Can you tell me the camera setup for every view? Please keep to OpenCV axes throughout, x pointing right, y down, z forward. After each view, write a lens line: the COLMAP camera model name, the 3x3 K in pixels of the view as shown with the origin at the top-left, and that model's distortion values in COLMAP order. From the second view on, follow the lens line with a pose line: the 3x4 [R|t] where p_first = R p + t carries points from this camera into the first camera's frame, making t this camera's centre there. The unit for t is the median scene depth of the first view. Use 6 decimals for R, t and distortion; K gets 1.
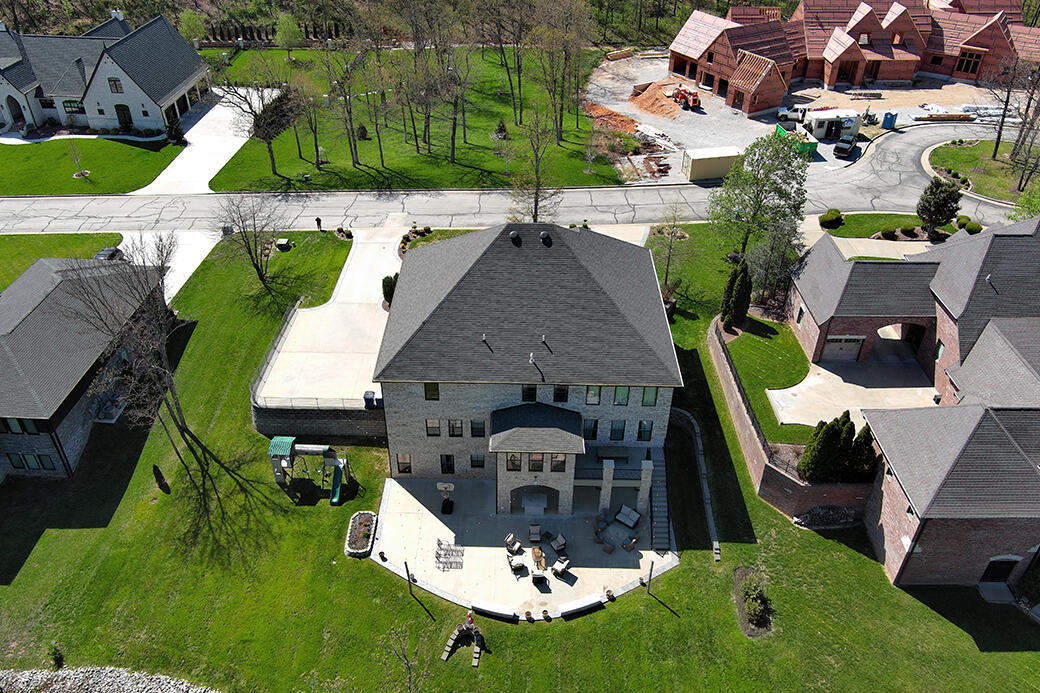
lens RADIAL K [[809.0, 0, 519.4], [0, 809.0, 341.4], [0, 0, 1]] dist [0.013262, -0.011437]
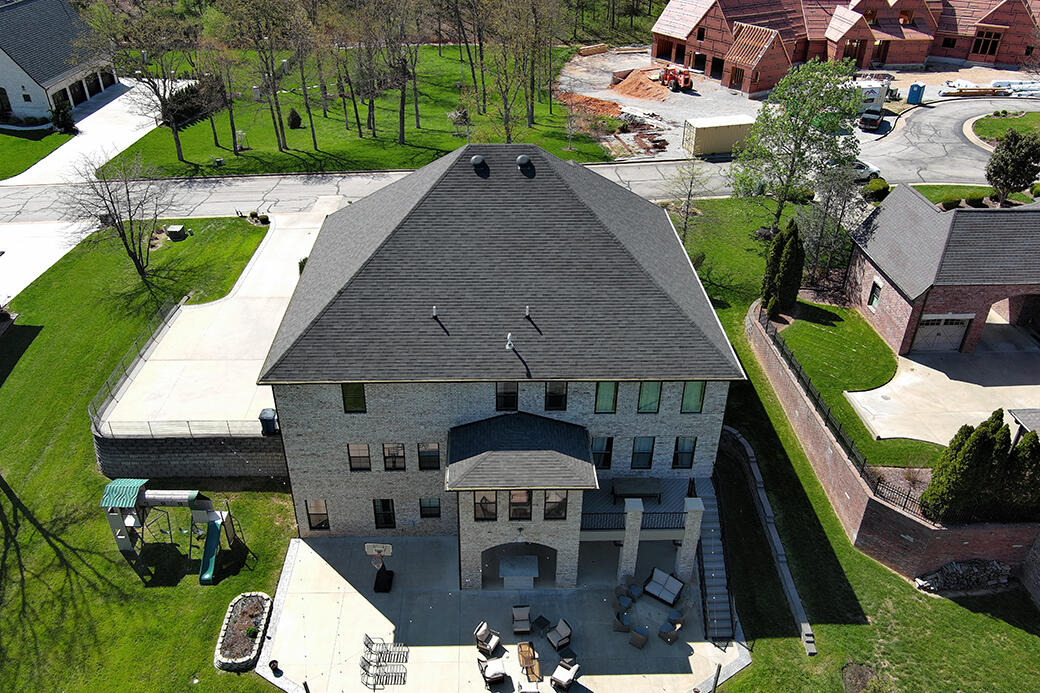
lens RADIAL K [[809.0, 0, 519.4], [0, 809.0, 341.4], [0, 0, 1]] dist [0.013262, -0.011437]
pose [[0.998922, -0.023076, 0.040270, -0.002664], [0.025582, 0.997694, -0.062864, 0.057378], [-0.038727, 0.063827, 0.997209, 0.339479]]
